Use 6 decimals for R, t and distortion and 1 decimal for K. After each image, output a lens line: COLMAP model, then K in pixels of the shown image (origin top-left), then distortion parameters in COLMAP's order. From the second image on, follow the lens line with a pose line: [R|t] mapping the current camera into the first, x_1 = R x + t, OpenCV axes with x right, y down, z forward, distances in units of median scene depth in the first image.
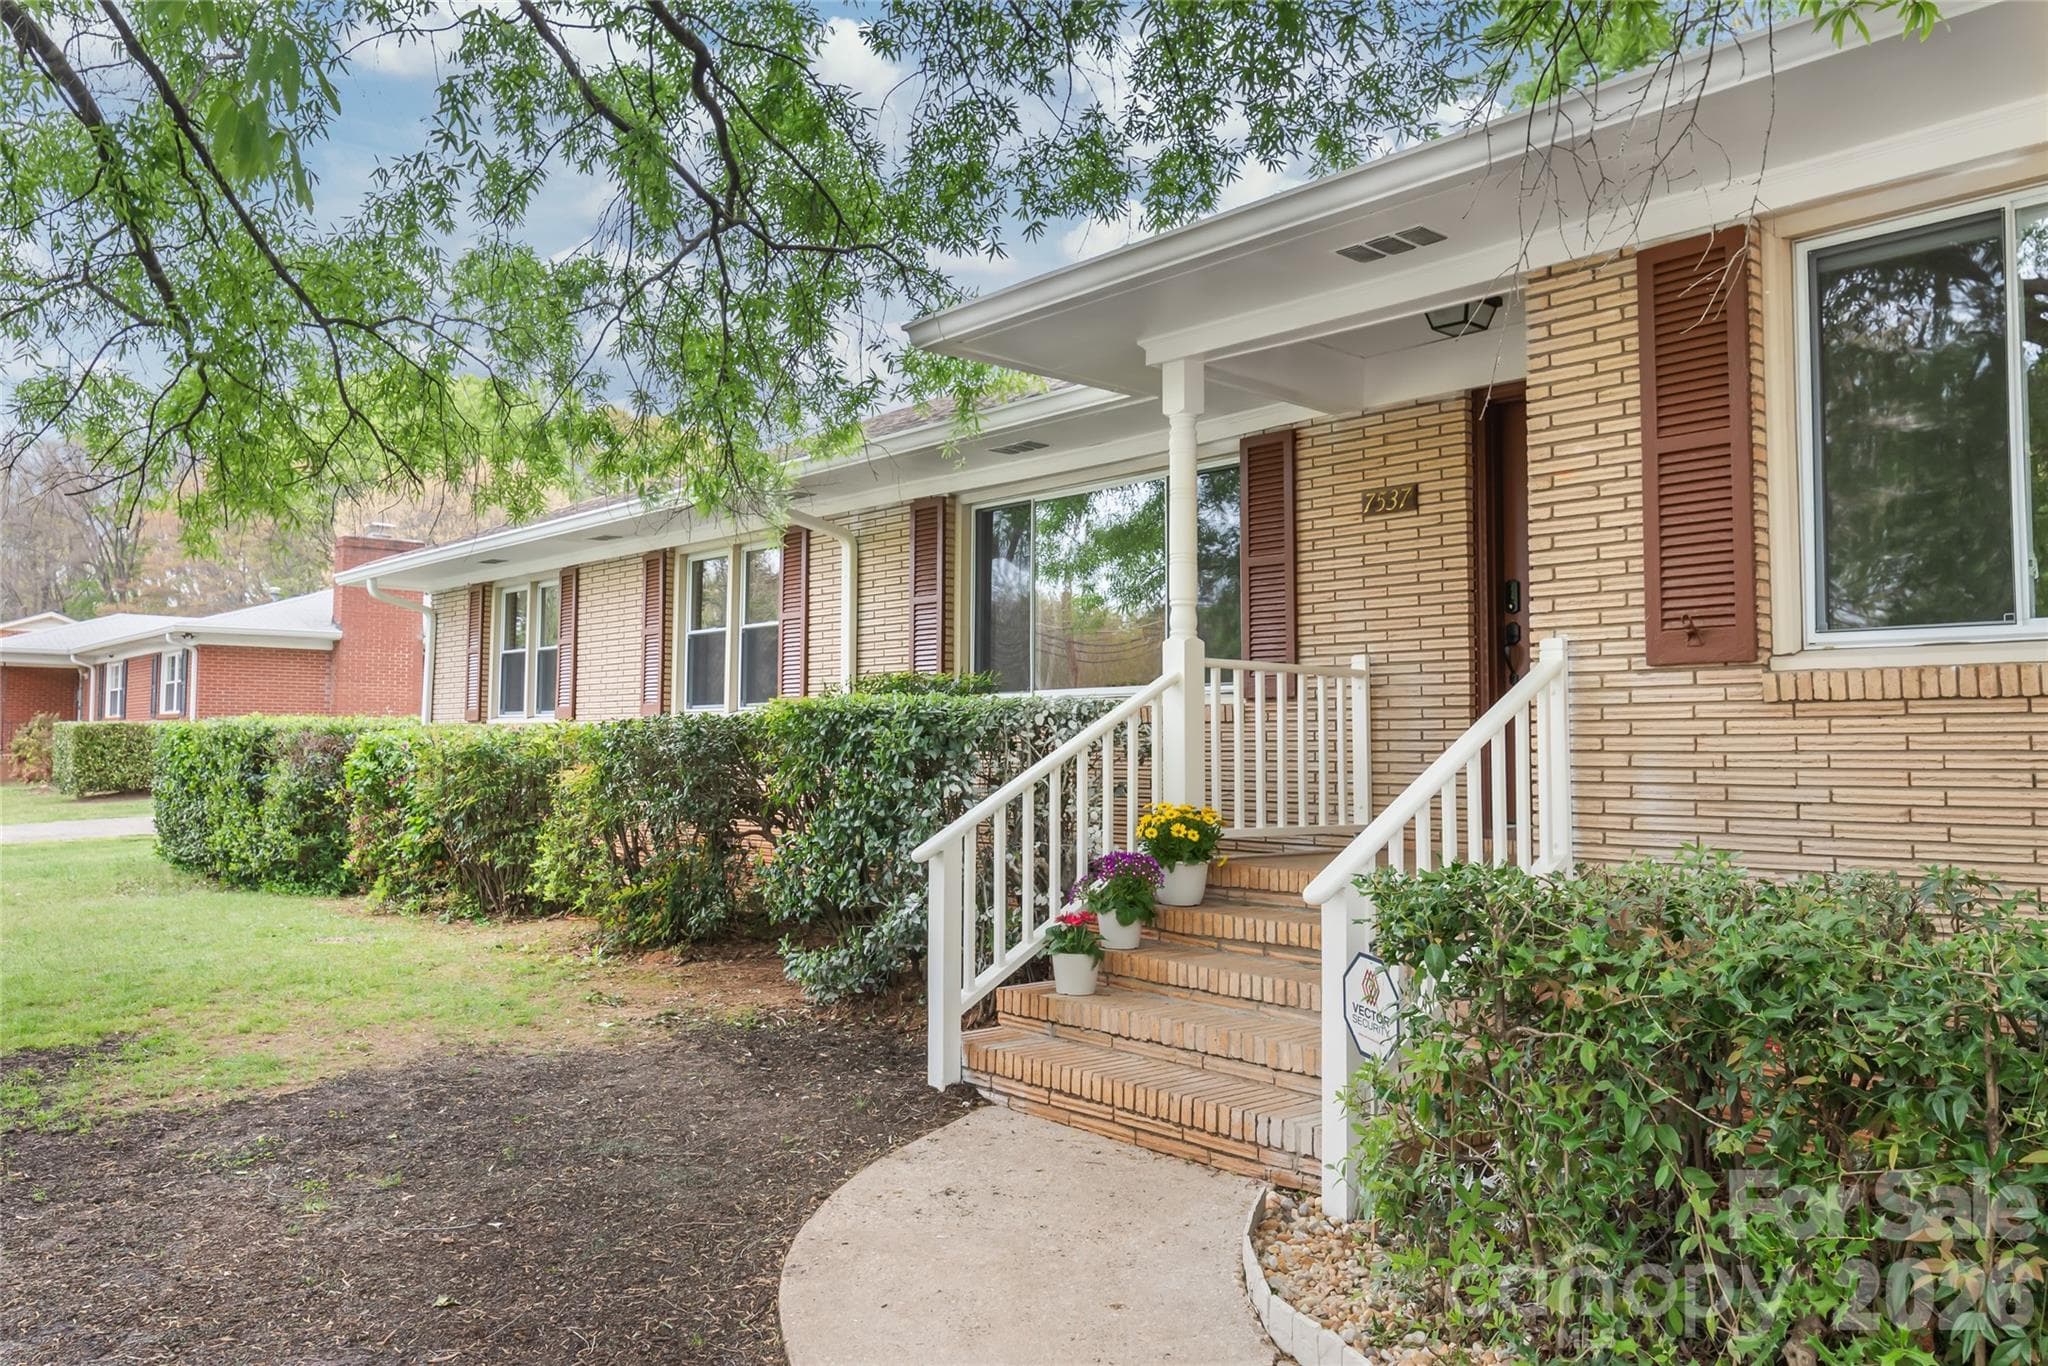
lens RADIAL K [[1472.9, 0, 1071.1], [0, 1472.9, 669.6], [0, 0, 1]] dist [-0.007333, -0.001570]
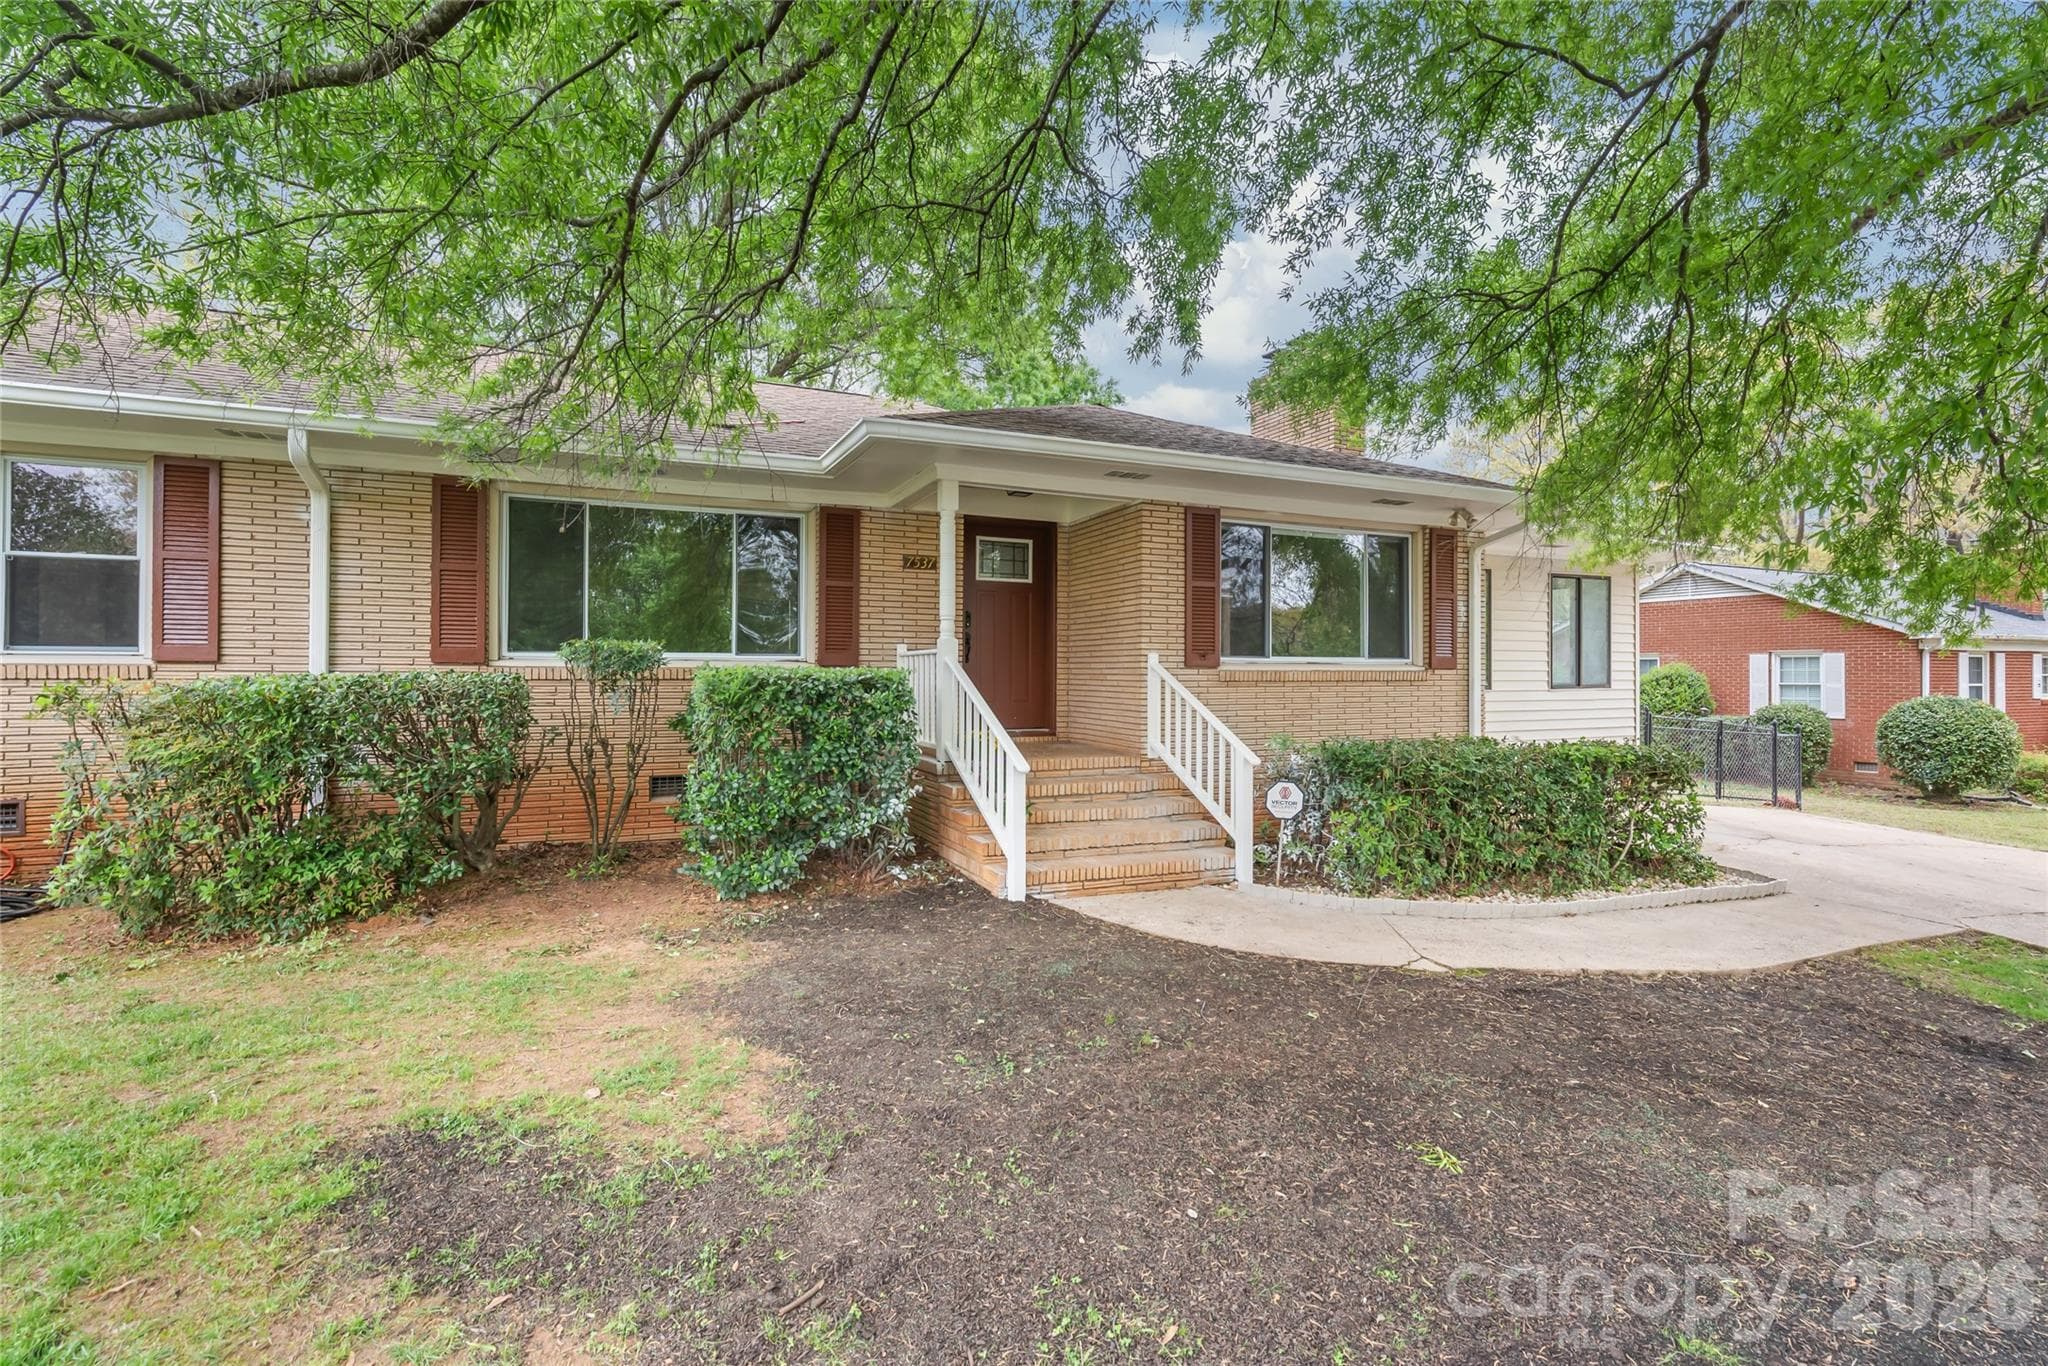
lens RADIAL K [[884.3, 0, 1015.2], [0, 884.3, 674.3], [0, 0, 1]] dist [0.001630, -0.000001]
pose [[0.352459, -0.005858, 0.935809, -0.994955], [-0.054051, 0.998184, 0.026606, -0.011576], [-0.934265, -0.059959, 0.351502, 0.604251]]
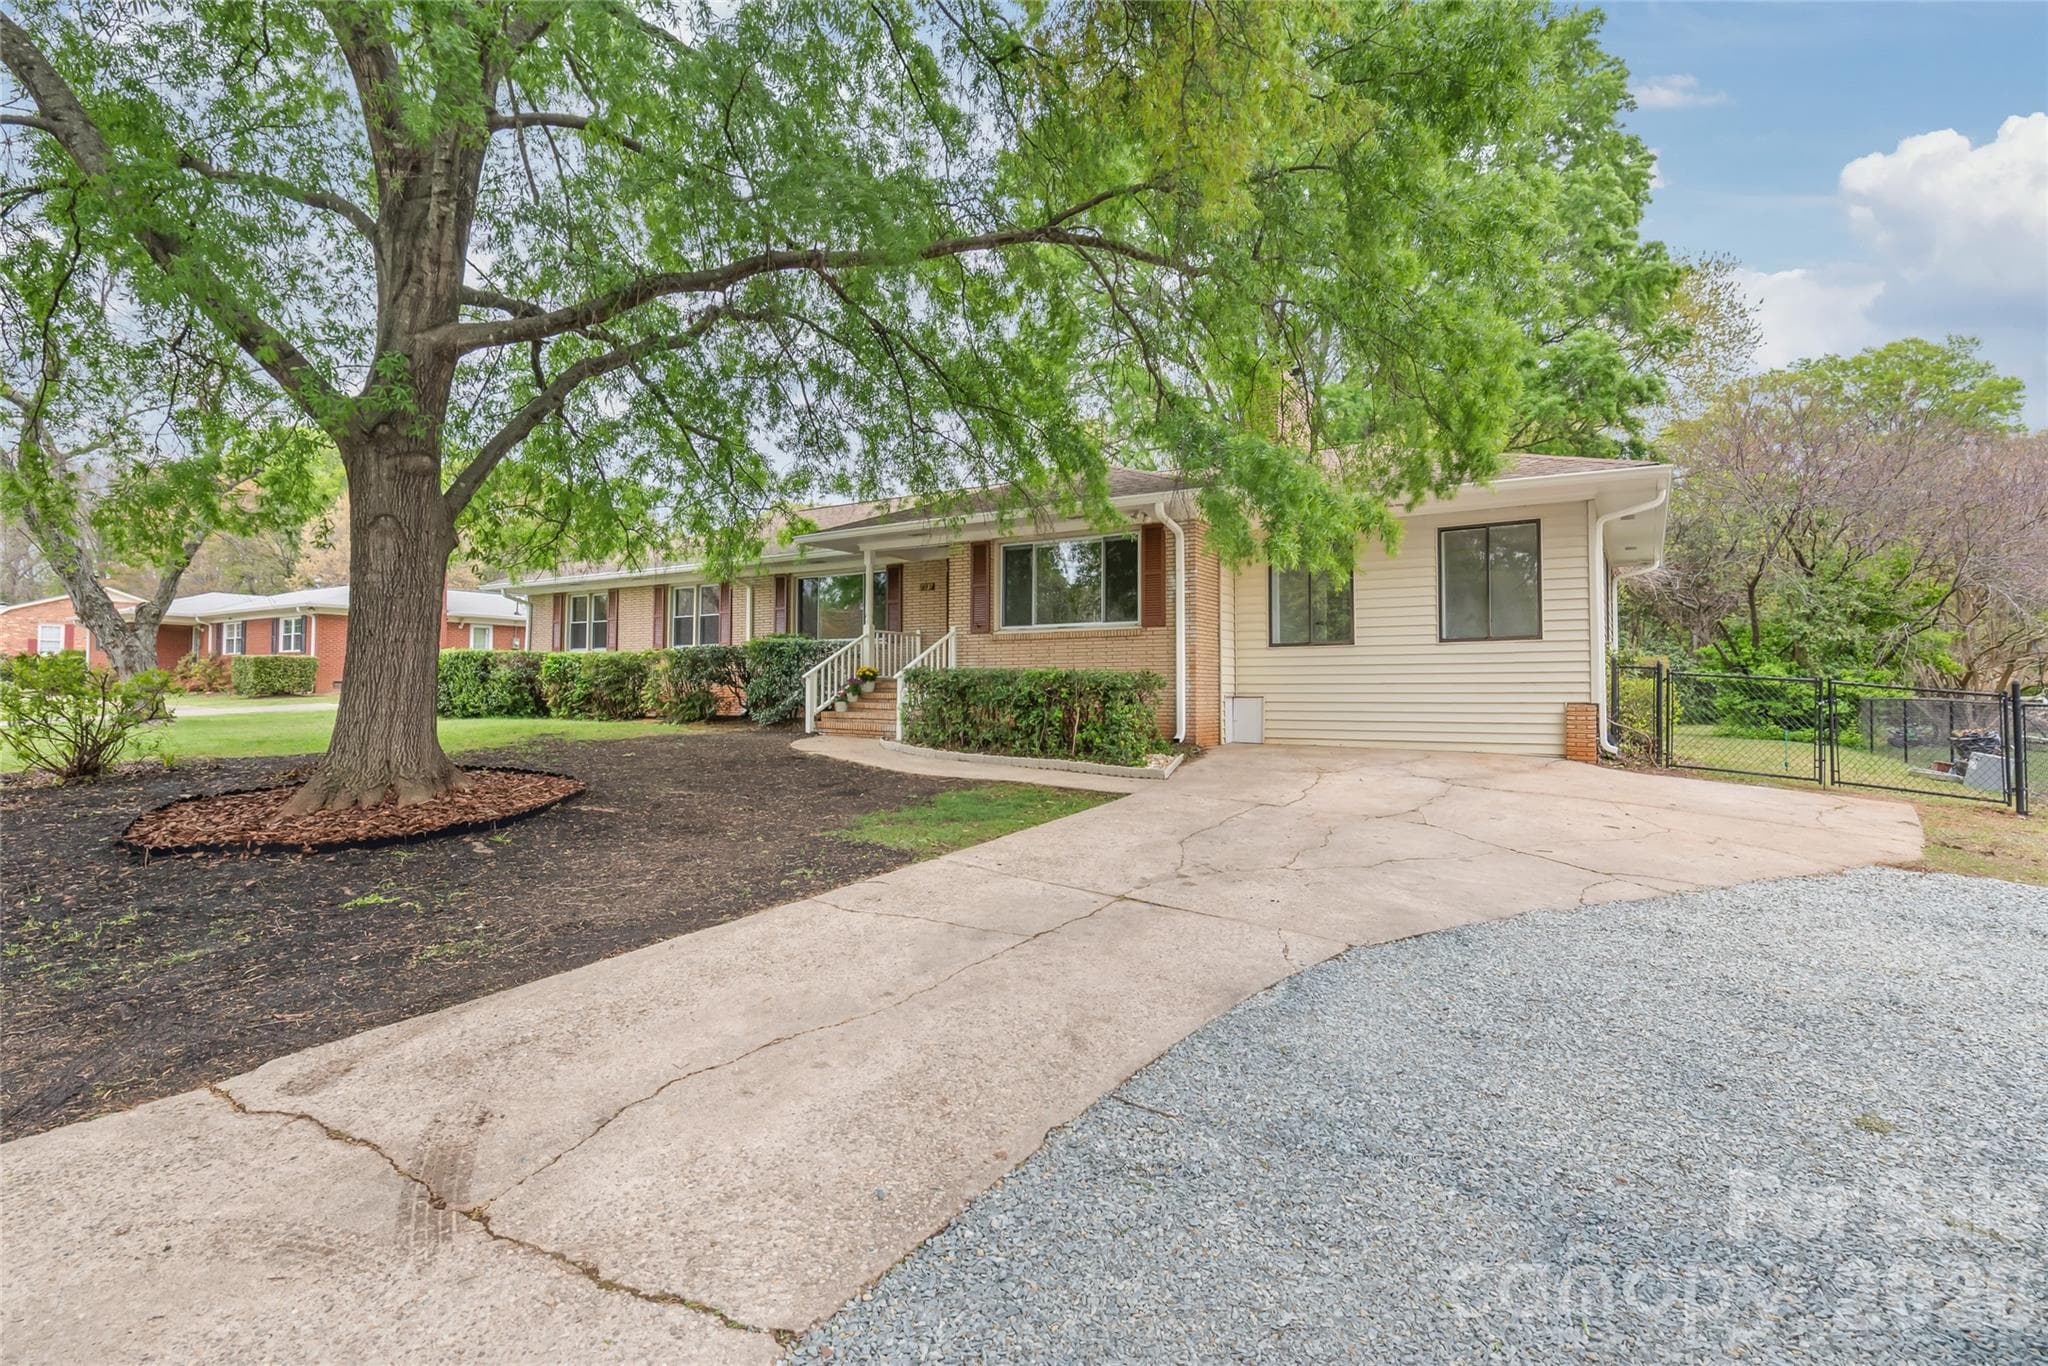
lens RADIAL K [[884.3, 0, 1034.5], [0, 884.3, 664.9], [0, 0, 1]] dist [0.001630, -0.000001]
pose [[0.963960, 0.004816, 0.266003, -0.128097], [-0.013174, 0.999474, 0.029647, 0.010021], [-0.265720, -0.032083, 0.963516, -1.426205]]
